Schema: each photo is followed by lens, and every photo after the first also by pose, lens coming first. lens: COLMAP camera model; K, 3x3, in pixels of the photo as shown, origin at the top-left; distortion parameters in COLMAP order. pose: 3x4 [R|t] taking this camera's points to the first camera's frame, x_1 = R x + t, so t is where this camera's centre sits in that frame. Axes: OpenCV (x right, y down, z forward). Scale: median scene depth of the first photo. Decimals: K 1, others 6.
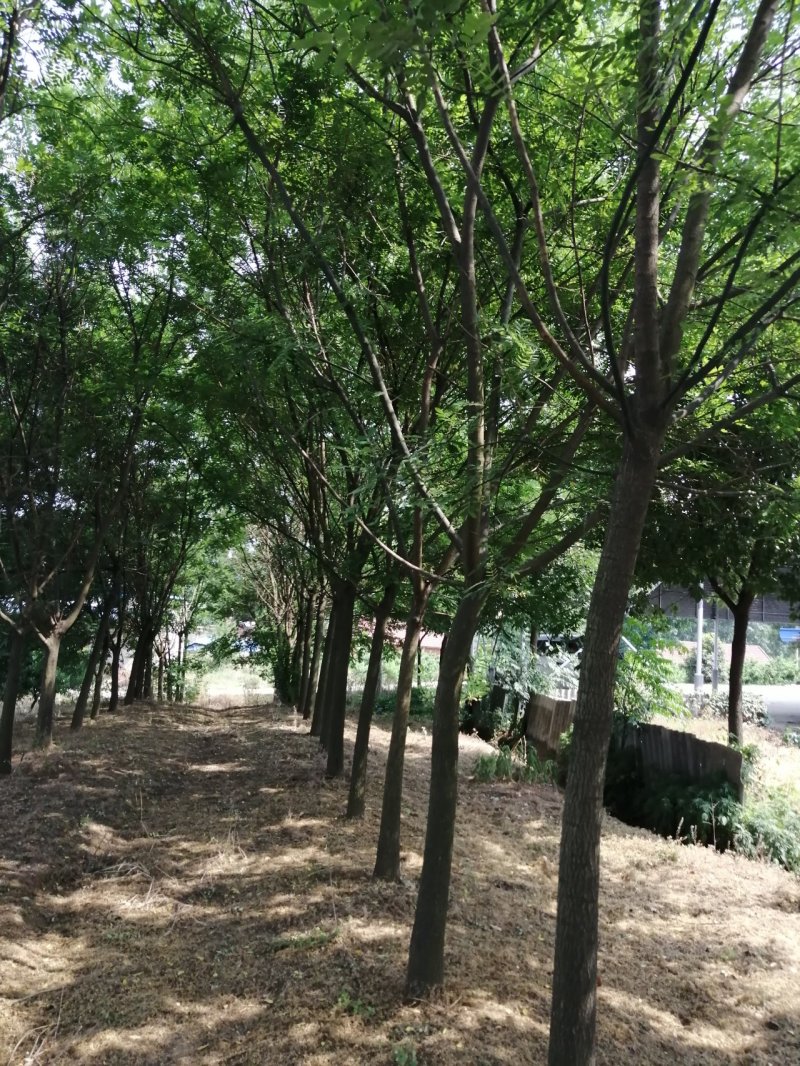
lens RADIAL K [[834.6, 0, 400.0], [0, 834.6, 533.0], [0, 0, 1]] dist [-0.024099, 0.065281]
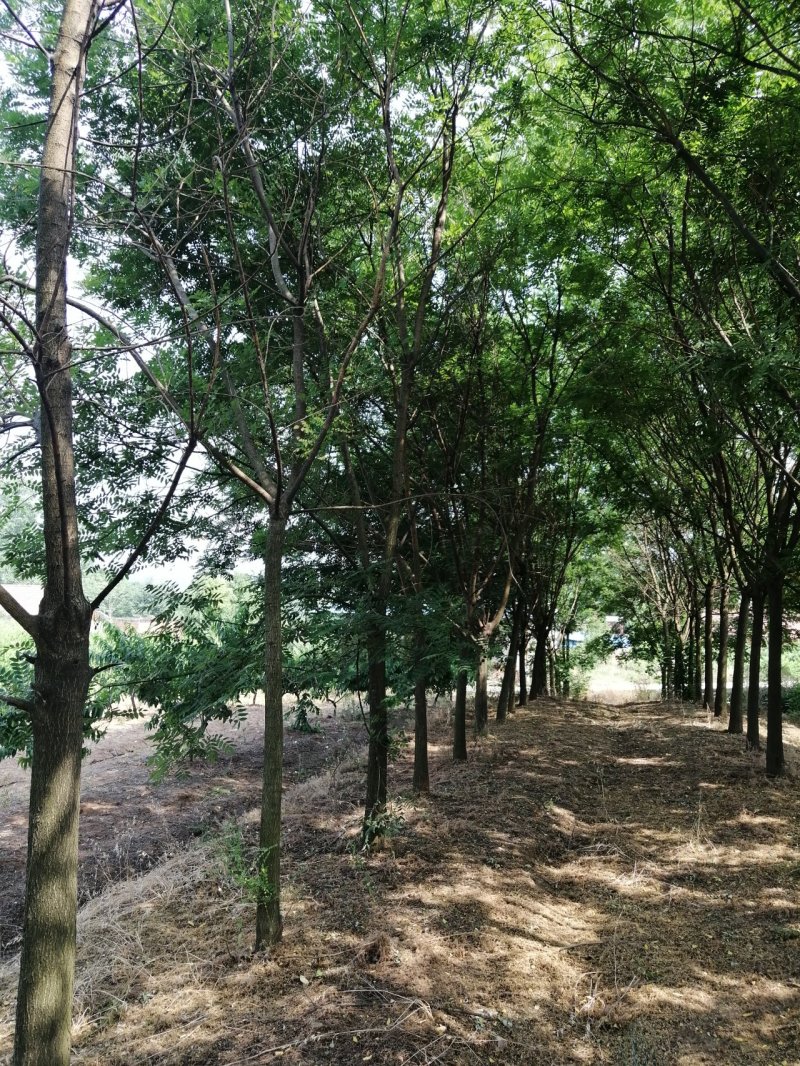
lens RADIAL K [[834.6, 0, 400.0], [0, 834.6, 533.0], [0, 0, 1]] dist [-0.024099, 0.065281]
pose [[0.912800, -0.068256, -0.402663, -0.084407], [0.070473, 0.997470, -0.009326, -0.018520], [0.402281, -0.019865, 0.915301, -0.088768]]
